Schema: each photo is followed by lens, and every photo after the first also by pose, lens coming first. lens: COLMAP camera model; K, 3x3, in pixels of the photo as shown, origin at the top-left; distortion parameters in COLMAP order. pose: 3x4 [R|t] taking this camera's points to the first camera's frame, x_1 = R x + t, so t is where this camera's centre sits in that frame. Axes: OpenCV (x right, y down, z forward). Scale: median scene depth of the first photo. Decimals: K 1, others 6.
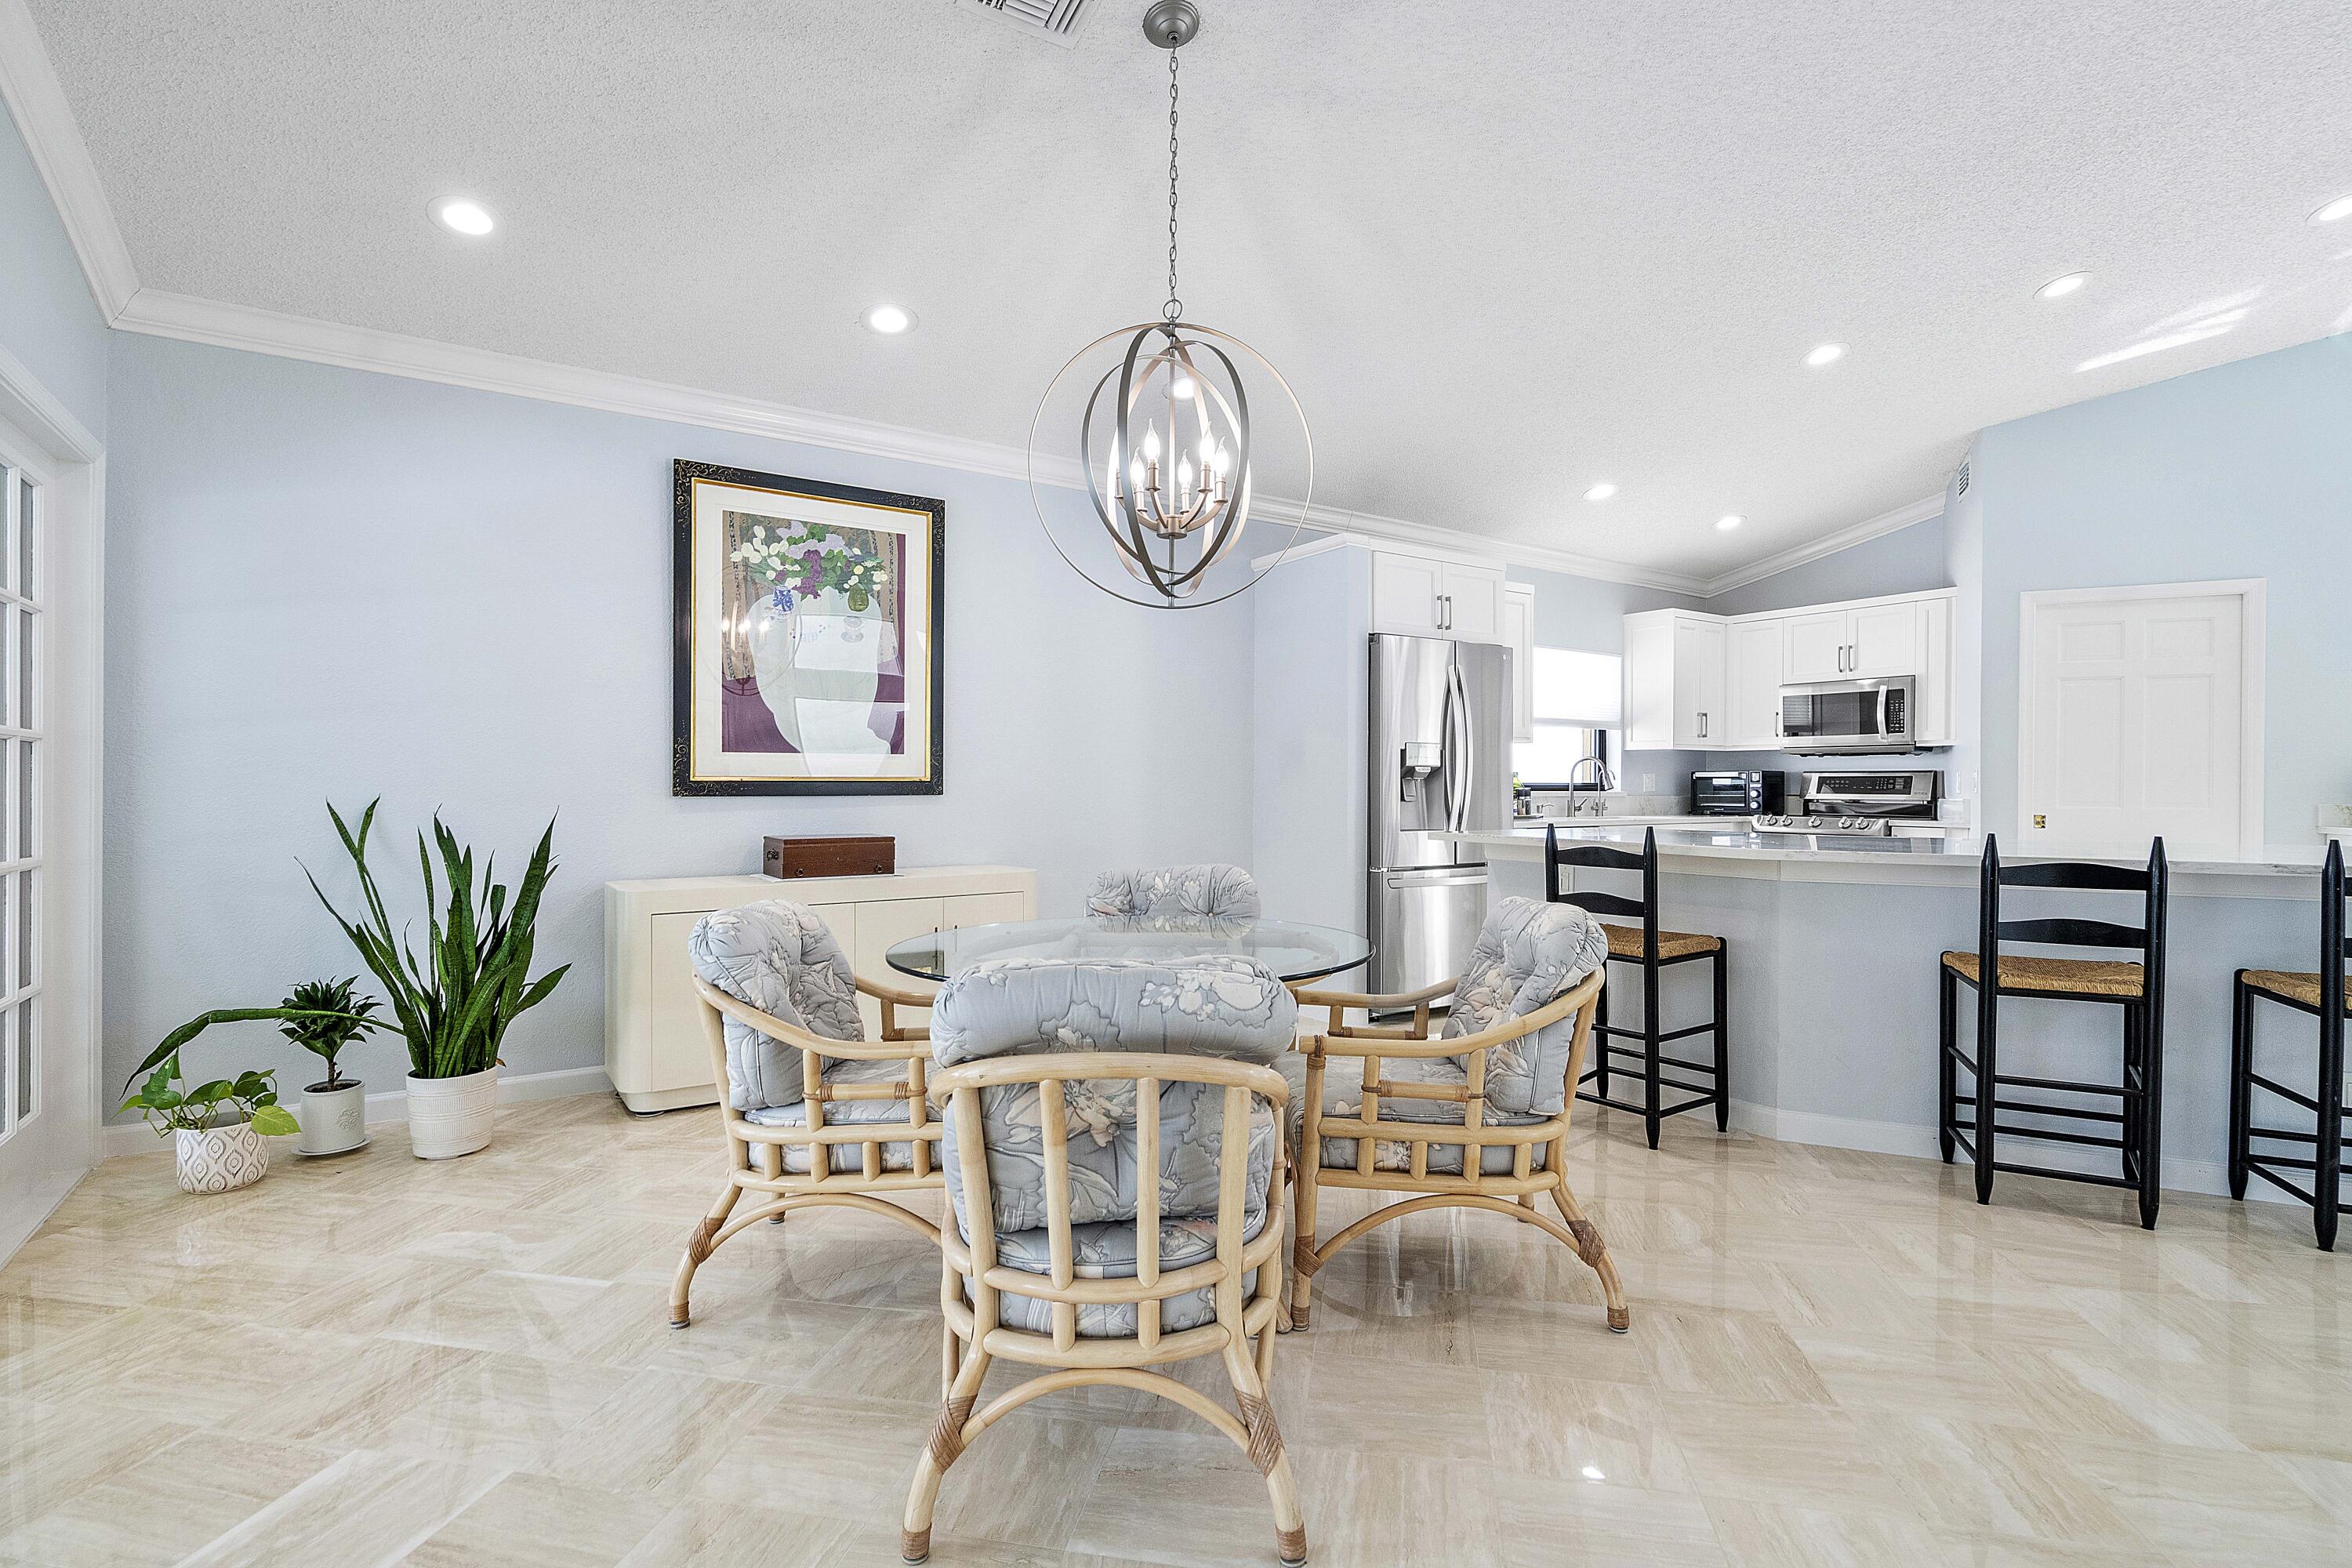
lens RADIAL K [[1091.1, 0, 1144.7], [0, 1091.1, 819.6], [0, 0, 1]] dist [-0.001182, 0.000292]
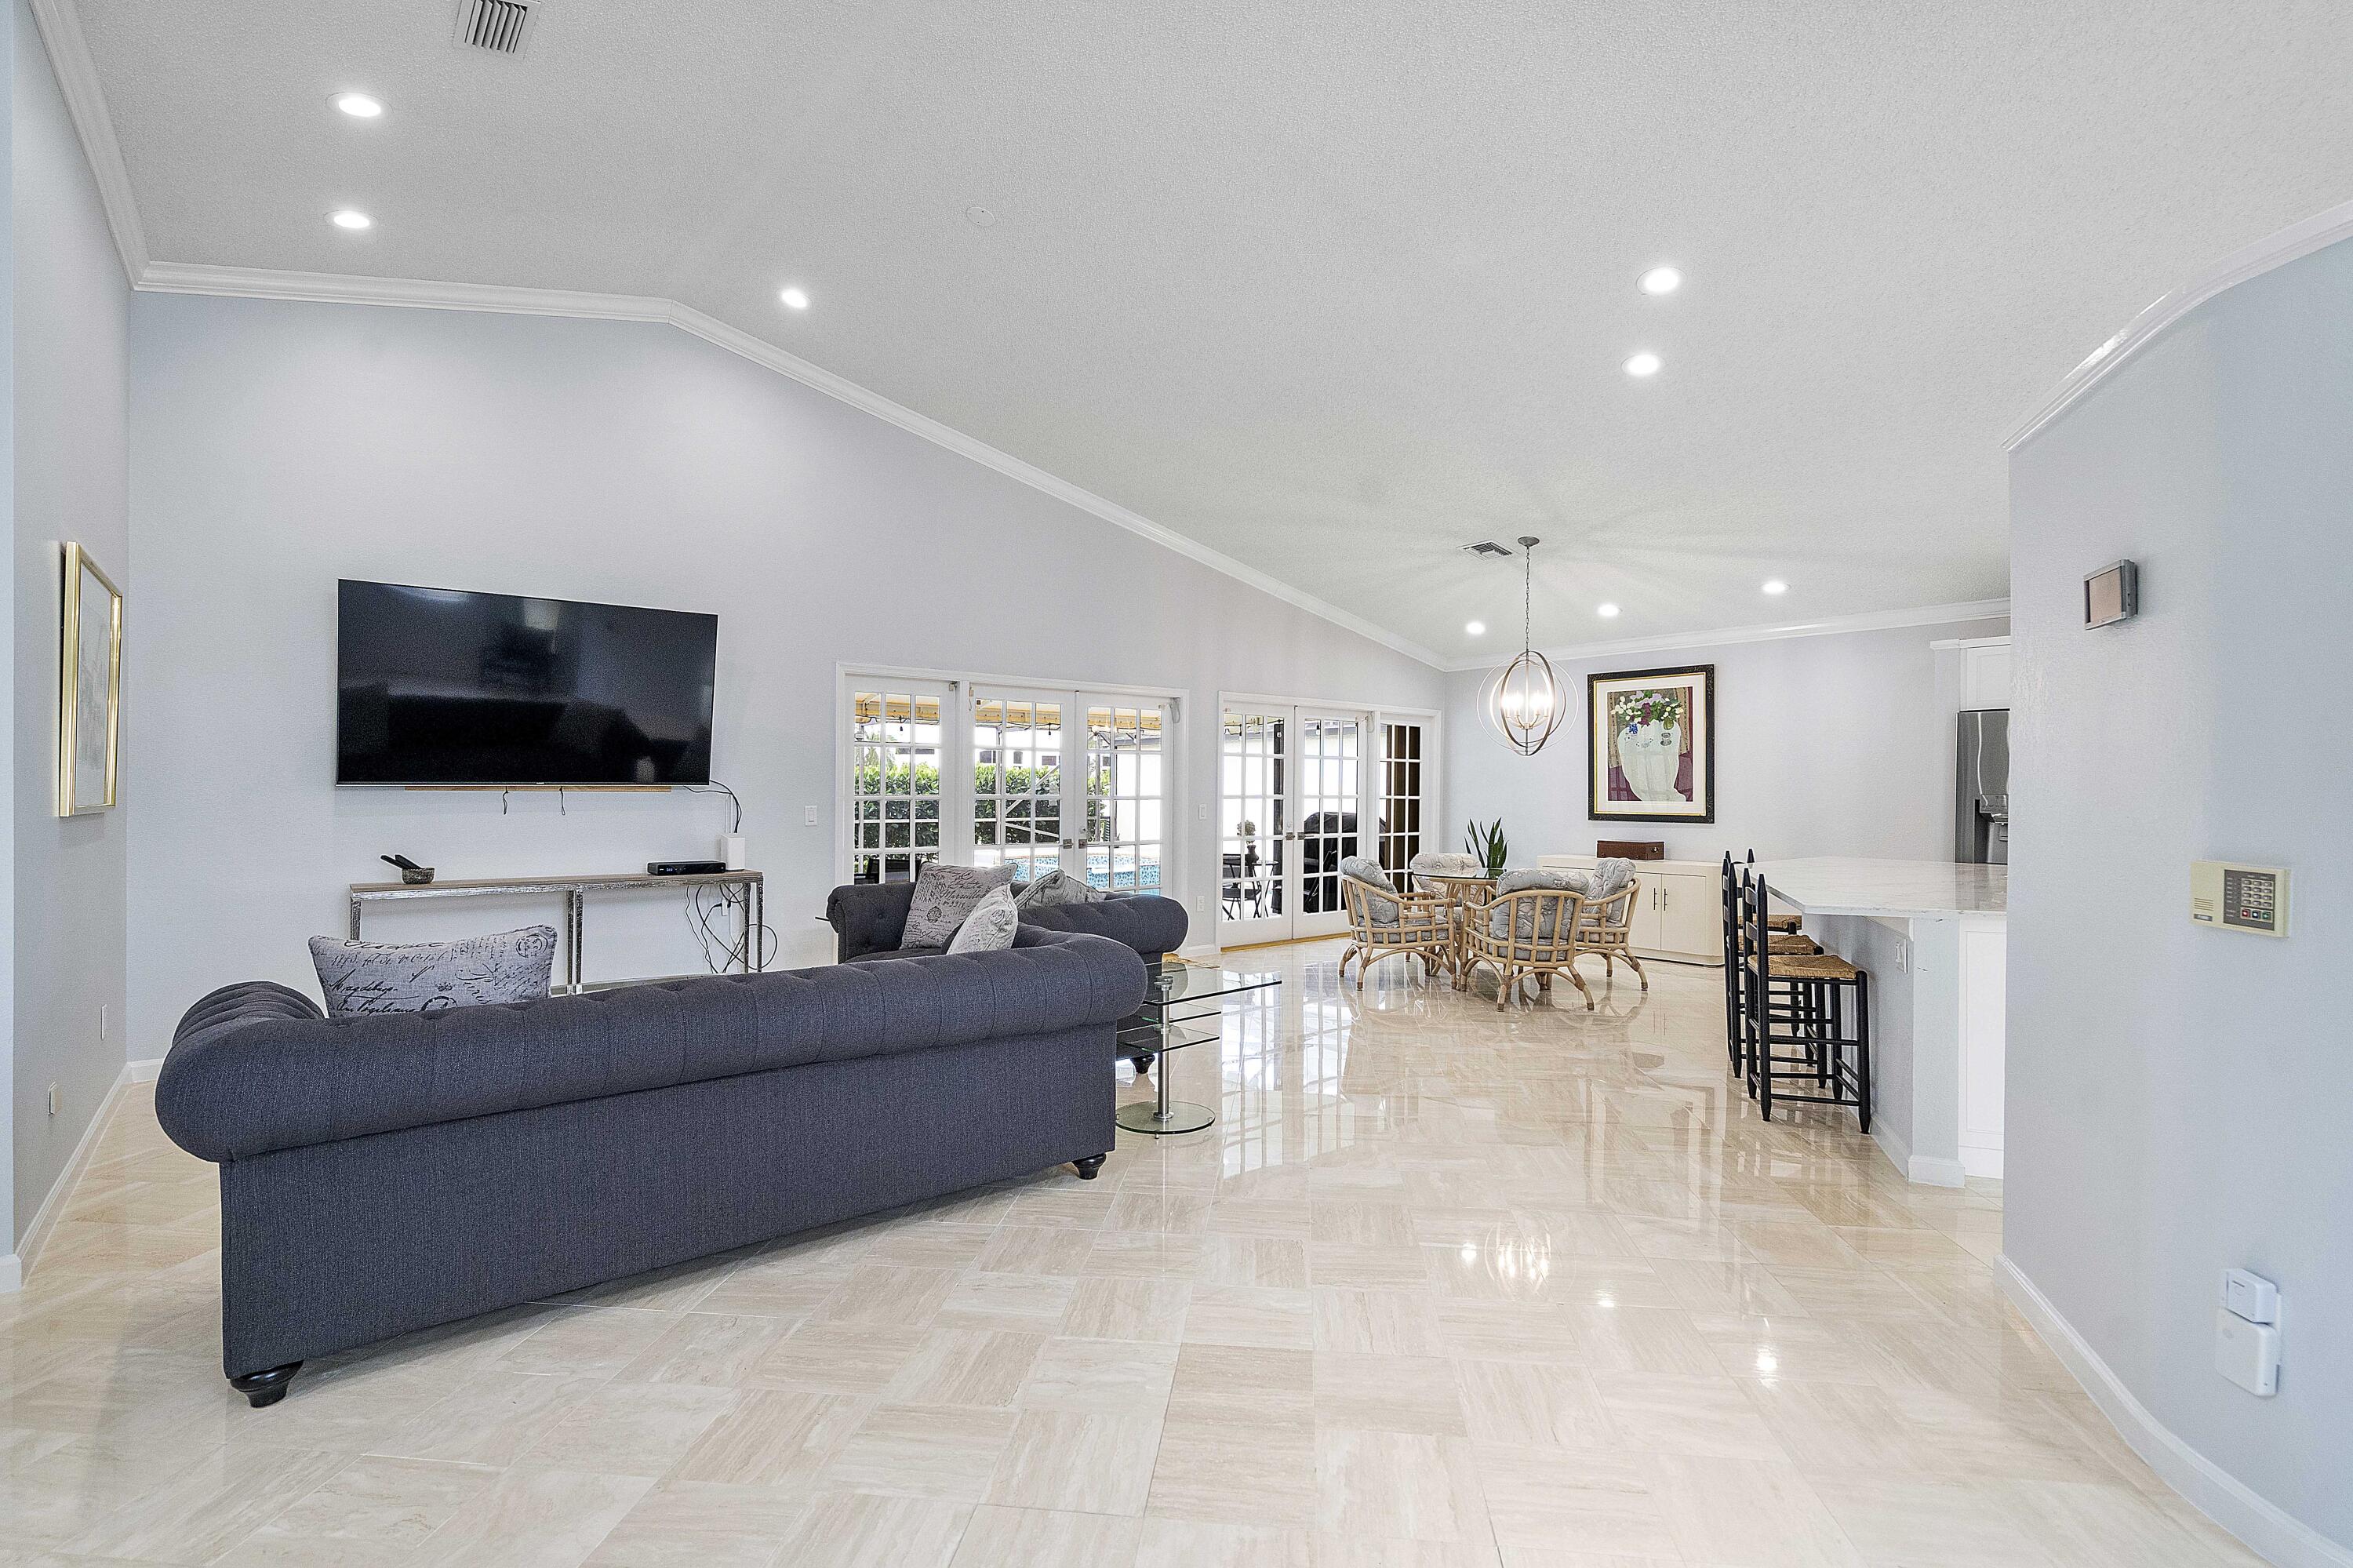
lens RADIAL K [[1091.6, 0, 1182.9], [0, 1091.6, 779.9], [0, 0, 1]] dist [-0.001182, 0.000292]
pose [[0.111689, -0.009767, -0.993695, 1.606723], [-0.041876, 0.999017, -0.014526, -0.033833], [0.992860, 0.043234, 0.111171, -0.091924]]
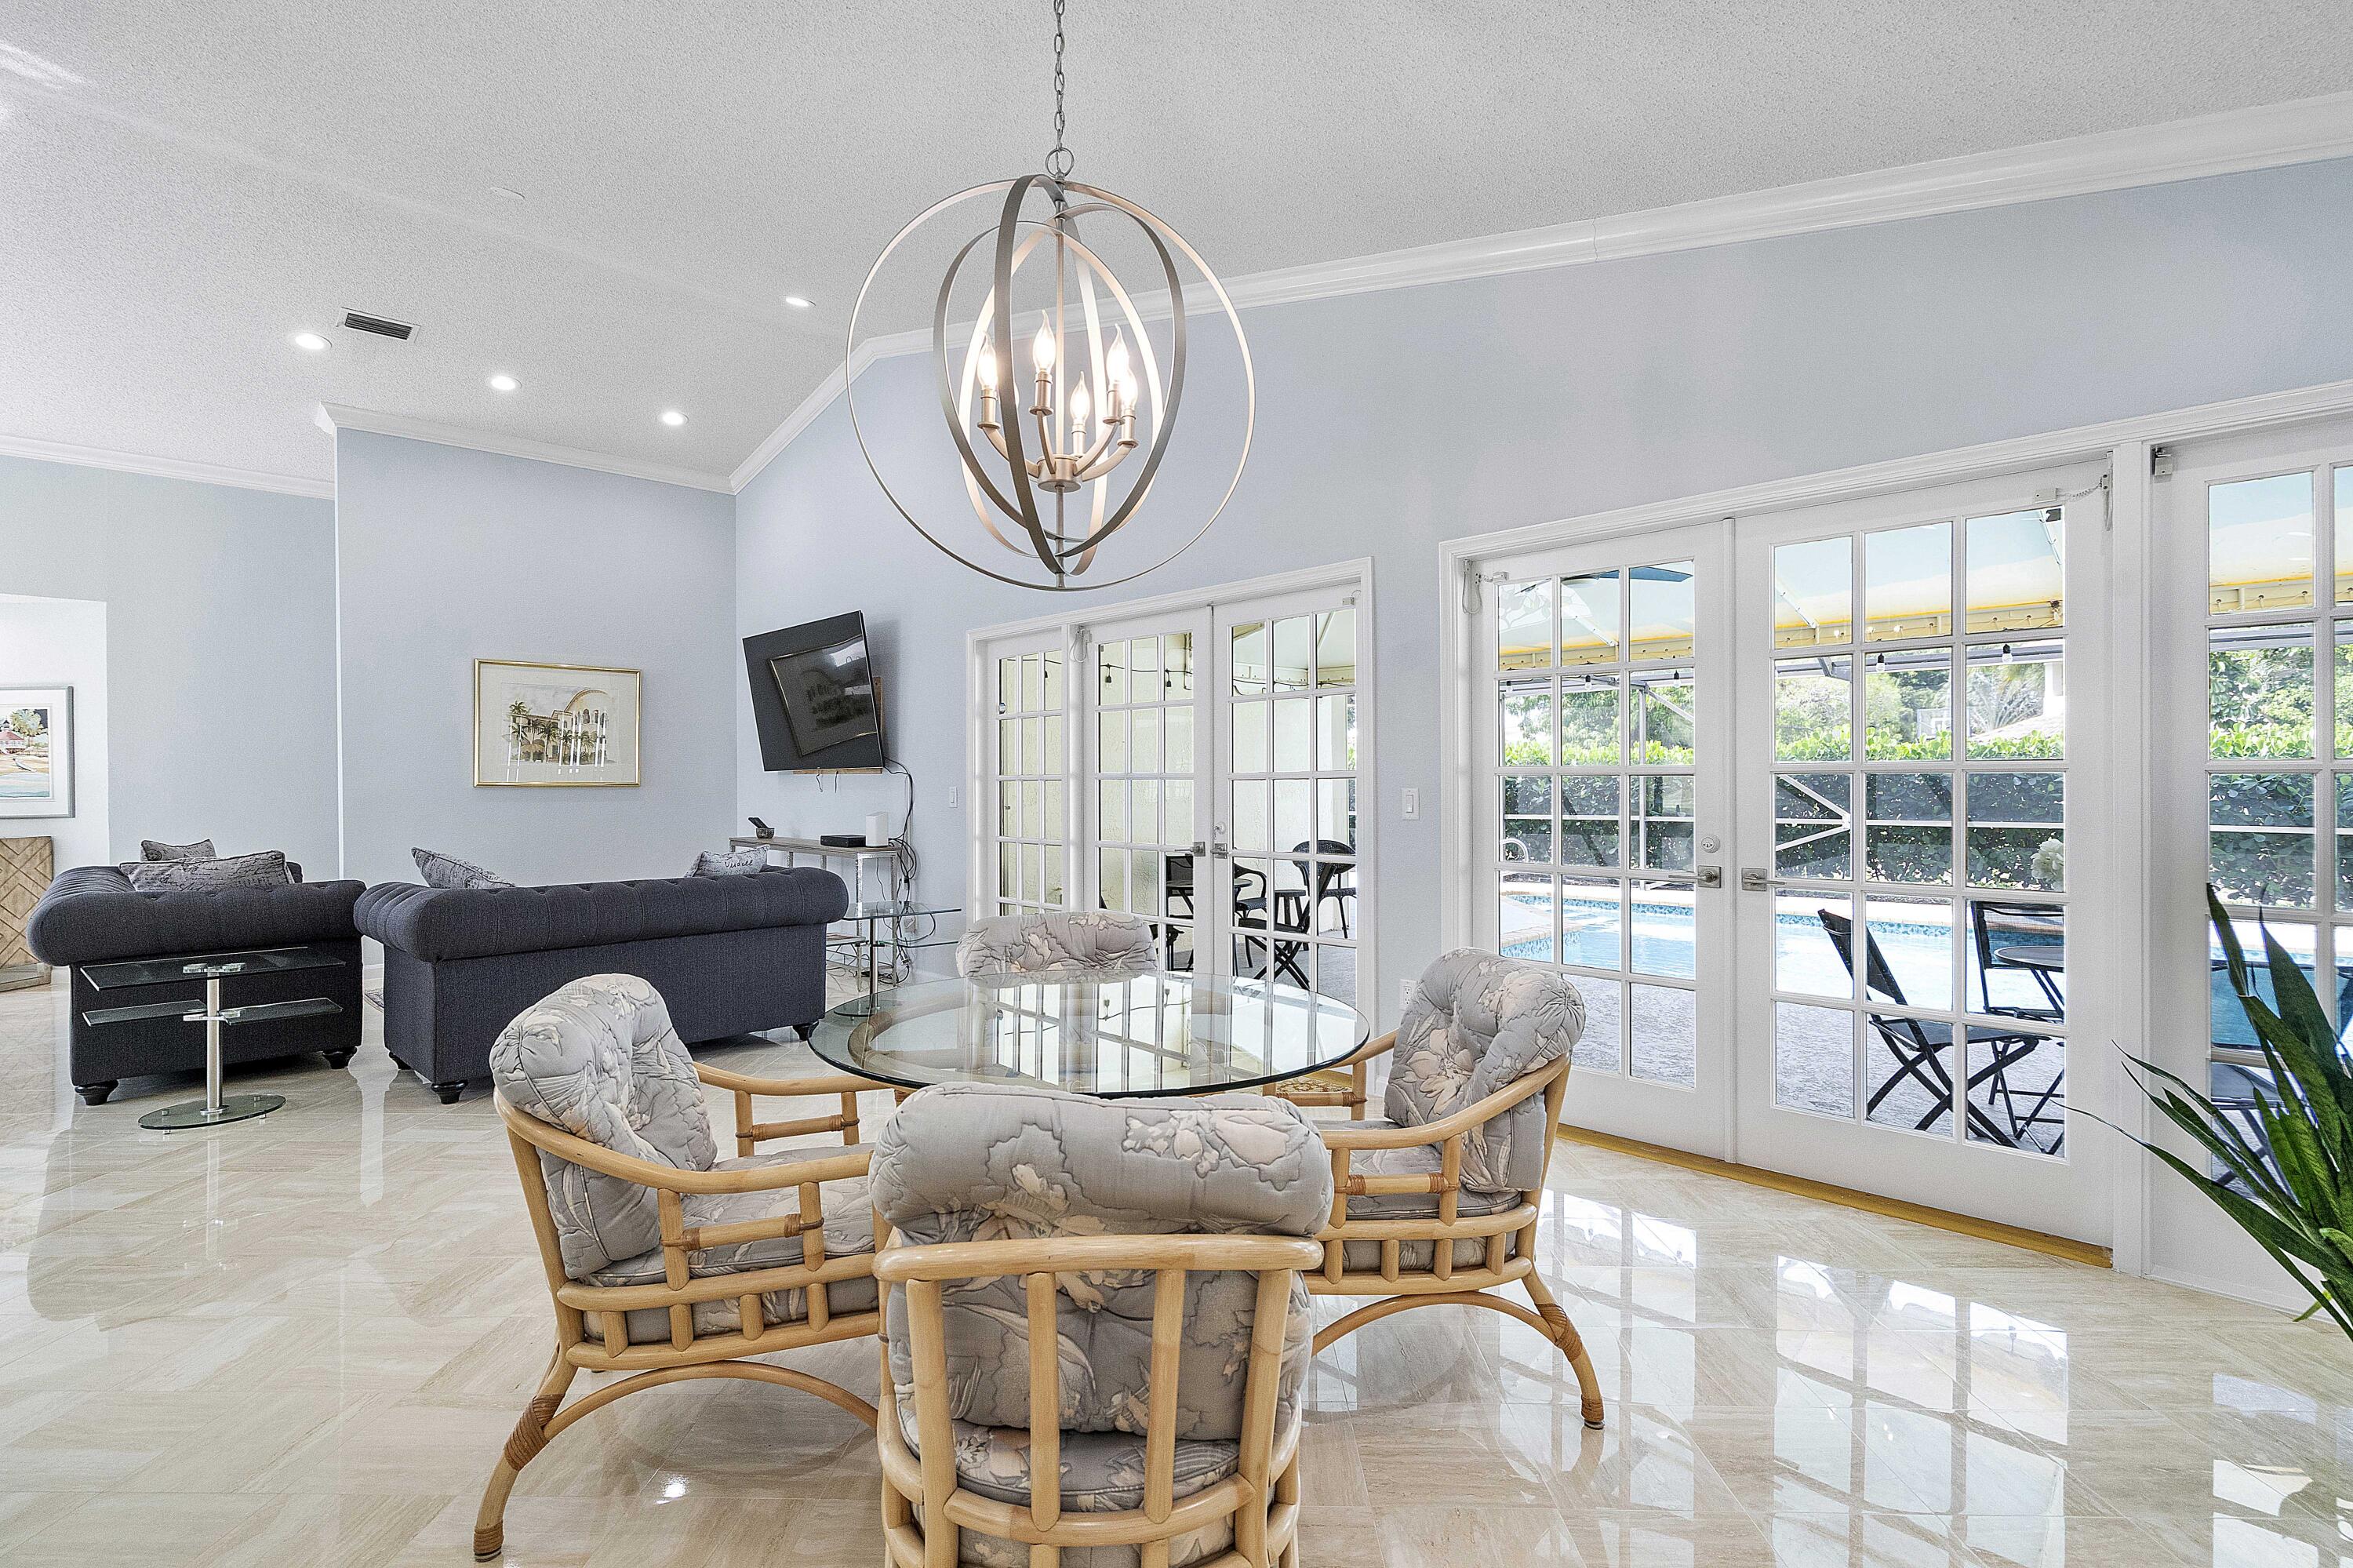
lens RADIAL K [[1091.6, 0, 1179.9], [0, 1091.6, 789.6], [0, 0, 1]] dist [-0.001182, 0.000292]
pose [[-0.978968, 0.003023, -0.203990, 0.060117], [-0.006058, 0.999018, 0.043879, -0.060239], [0.203923, 0.044192, -0.977989, 1.034674]]
